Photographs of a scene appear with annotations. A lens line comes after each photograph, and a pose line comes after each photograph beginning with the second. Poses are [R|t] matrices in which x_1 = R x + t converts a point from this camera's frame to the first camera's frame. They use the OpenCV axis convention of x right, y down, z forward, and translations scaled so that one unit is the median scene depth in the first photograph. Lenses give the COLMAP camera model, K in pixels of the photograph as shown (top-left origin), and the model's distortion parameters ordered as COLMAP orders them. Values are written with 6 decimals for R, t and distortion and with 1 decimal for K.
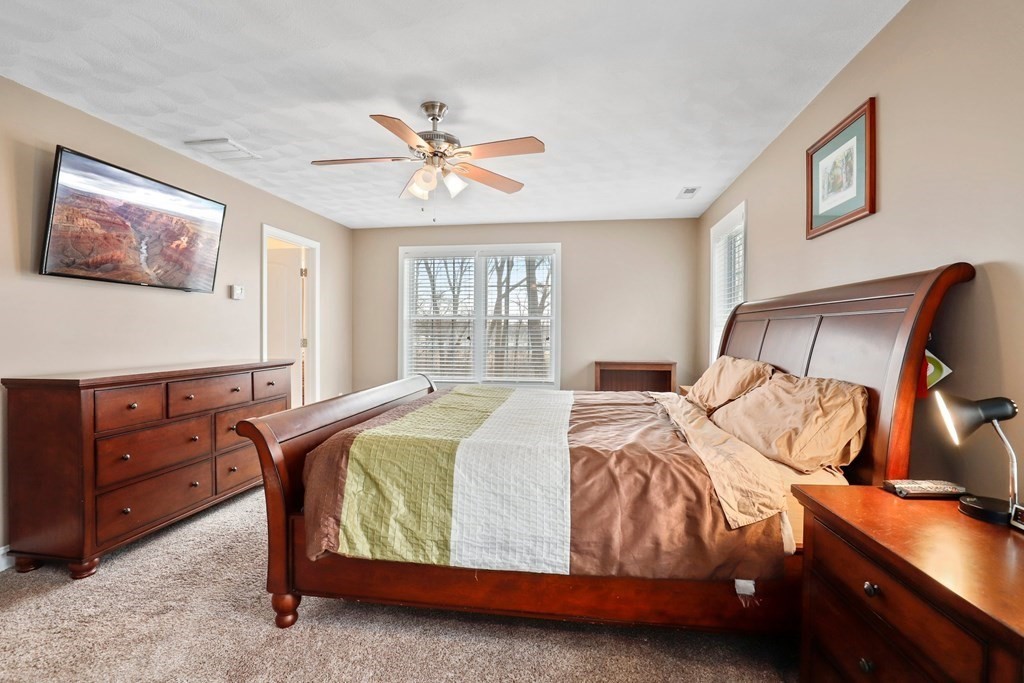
lens RADIAL K [[475.0, 0, 513.4], [0, 475.0, 333.6], [0, 0, 1]] dist [-0.013884, 0.001041]
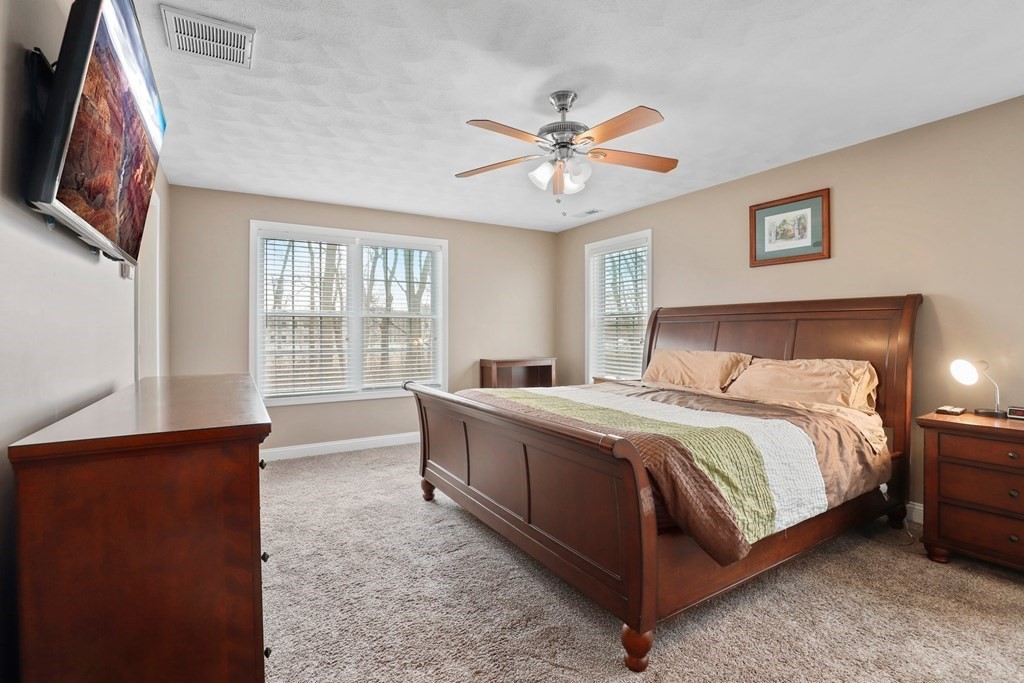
lens RADIAL K [[476.9, 0, 514.5], [0, 476.9, 332.2], [0, 0, 1]] dist [-0.026928, 0.001001]
pose [[0.767994, -0.001421, 0.640455, -0.884926], [0.005434, 0.999976, -0.004298, 0.003765], [-0.640434, 0.006781, 0.767983, 0.342197]]
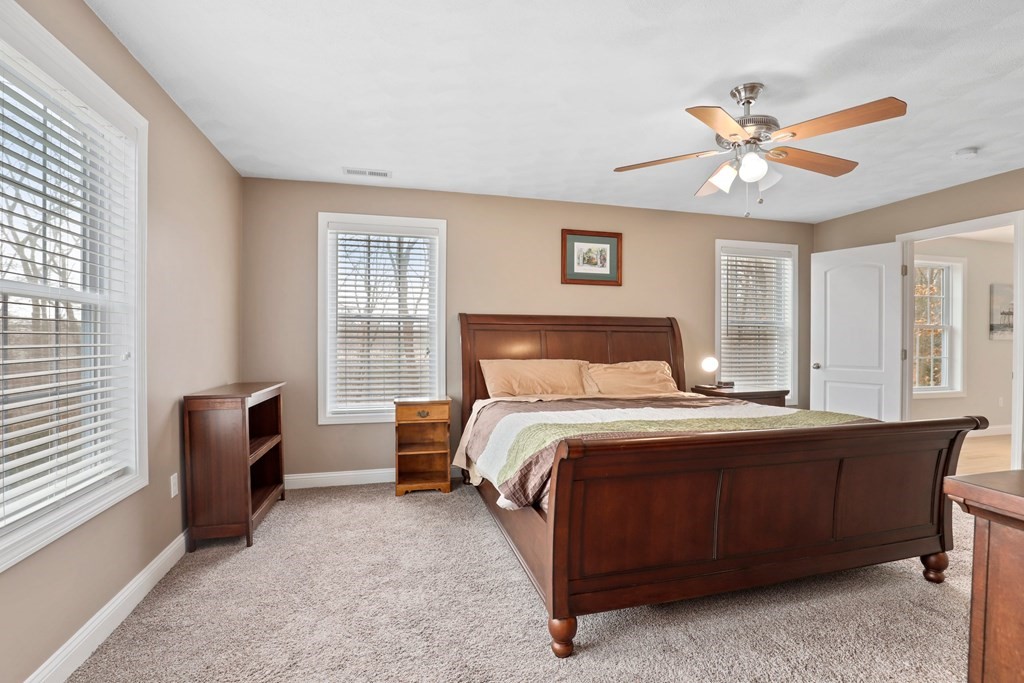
lens RADIAL K [[479.8, 0, 512.0], [0, 479.8, 341.5], [0, 0, 1]] dist [0.002595, 0.000274]
pose [[-0.391235, 0.000971, 0.920290, -0.852154], [0.003670, 0.999993, 0.000505, 0.000772], [-0.920284, 0.003575, -0.391236, 1.821387]]
